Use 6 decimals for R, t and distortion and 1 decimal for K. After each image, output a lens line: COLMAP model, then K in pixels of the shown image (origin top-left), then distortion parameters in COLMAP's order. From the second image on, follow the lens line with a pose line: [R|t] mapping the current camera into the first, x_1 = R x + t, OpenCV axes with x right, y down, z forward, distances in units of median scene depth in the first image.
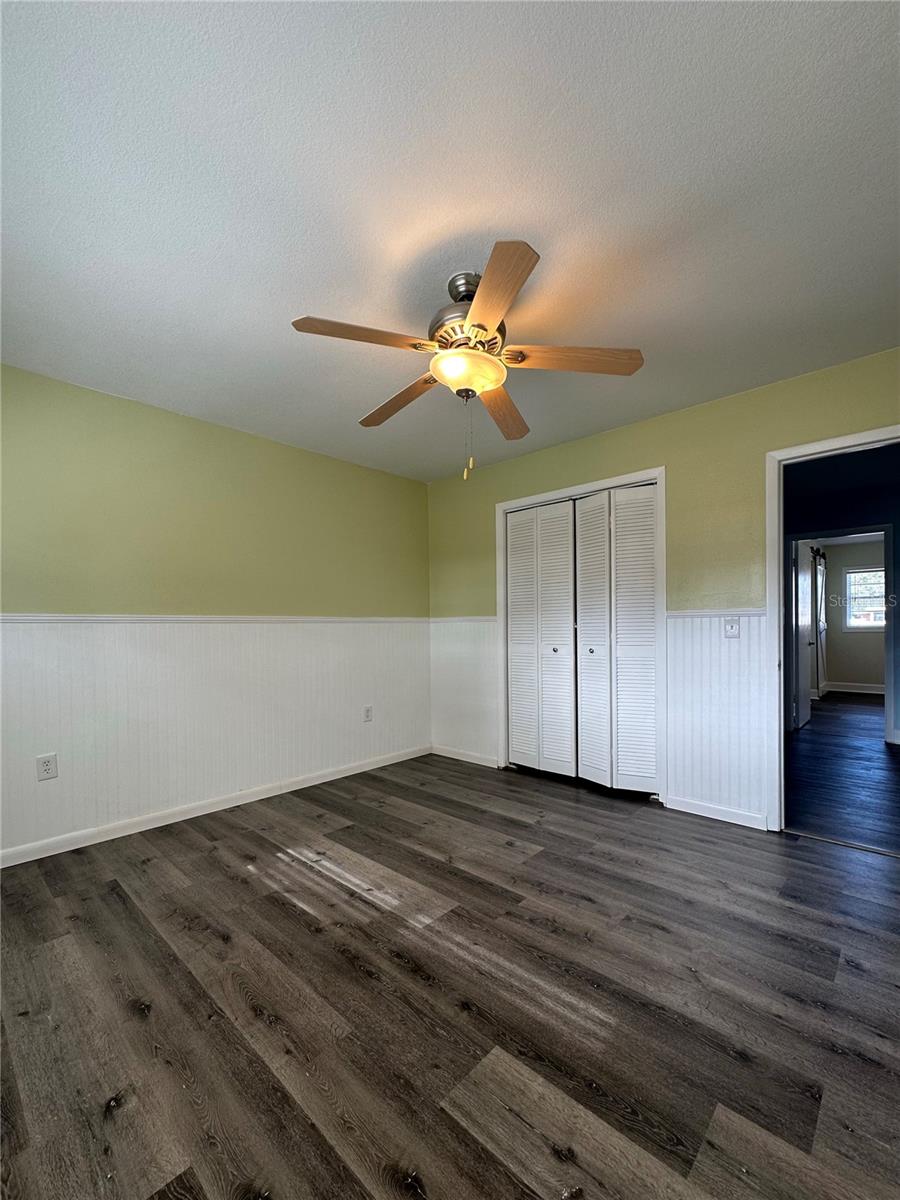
lens RADIAL K [[500.8, 0, 456.2], [0, 500.8, 629.6], [0, 0, 1]] dist [-0.001707, -0.000085]
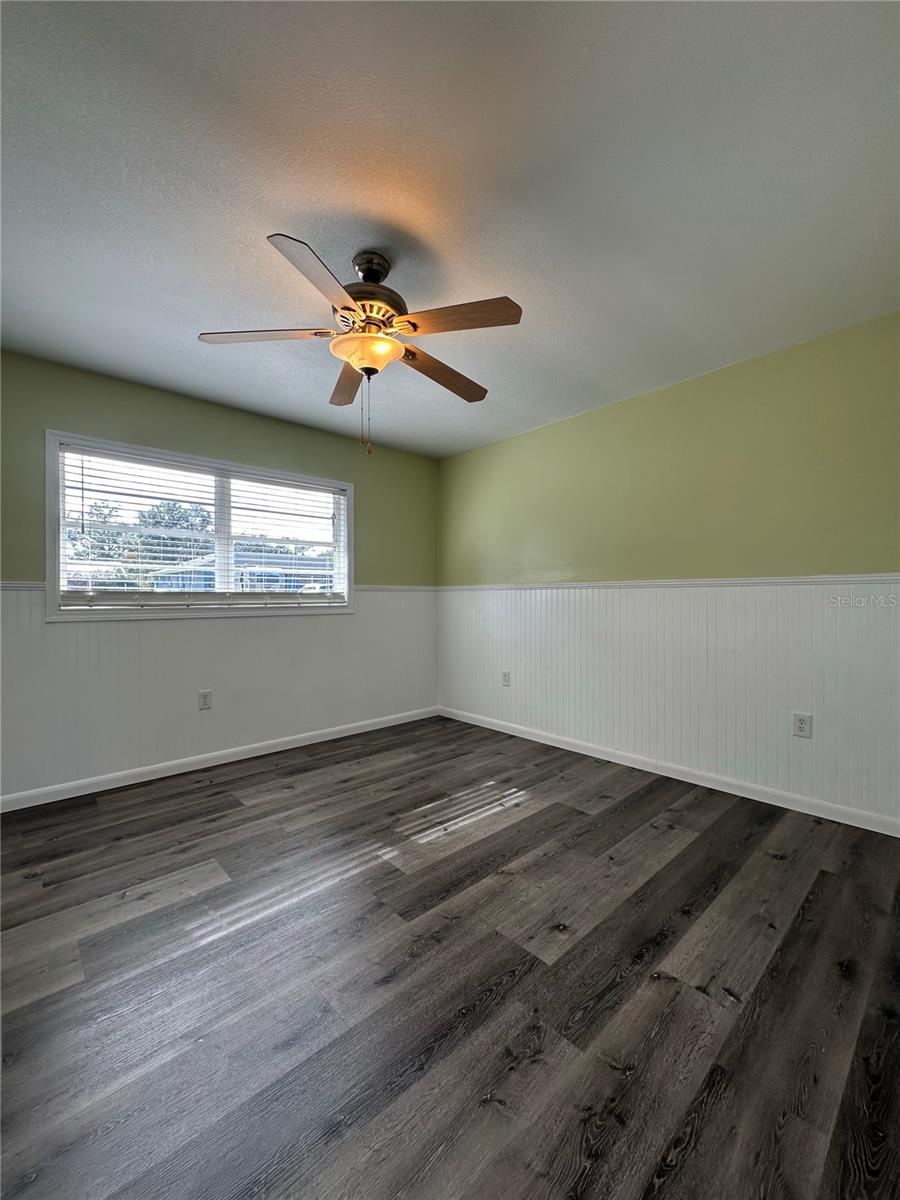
lens RADIAL K [[489.9, 0, 450.0], [0, 489.9, 600.0], [0, 0, 1]] dist [-0.002945, -0.000292]
pose [[-0.094631, 0.015028, -0.995399, 0.795407], [0.000617, 0.999887, 0.015038, -0.005171], [0.995512, 0.000809, -0.094630, 0.982712]]
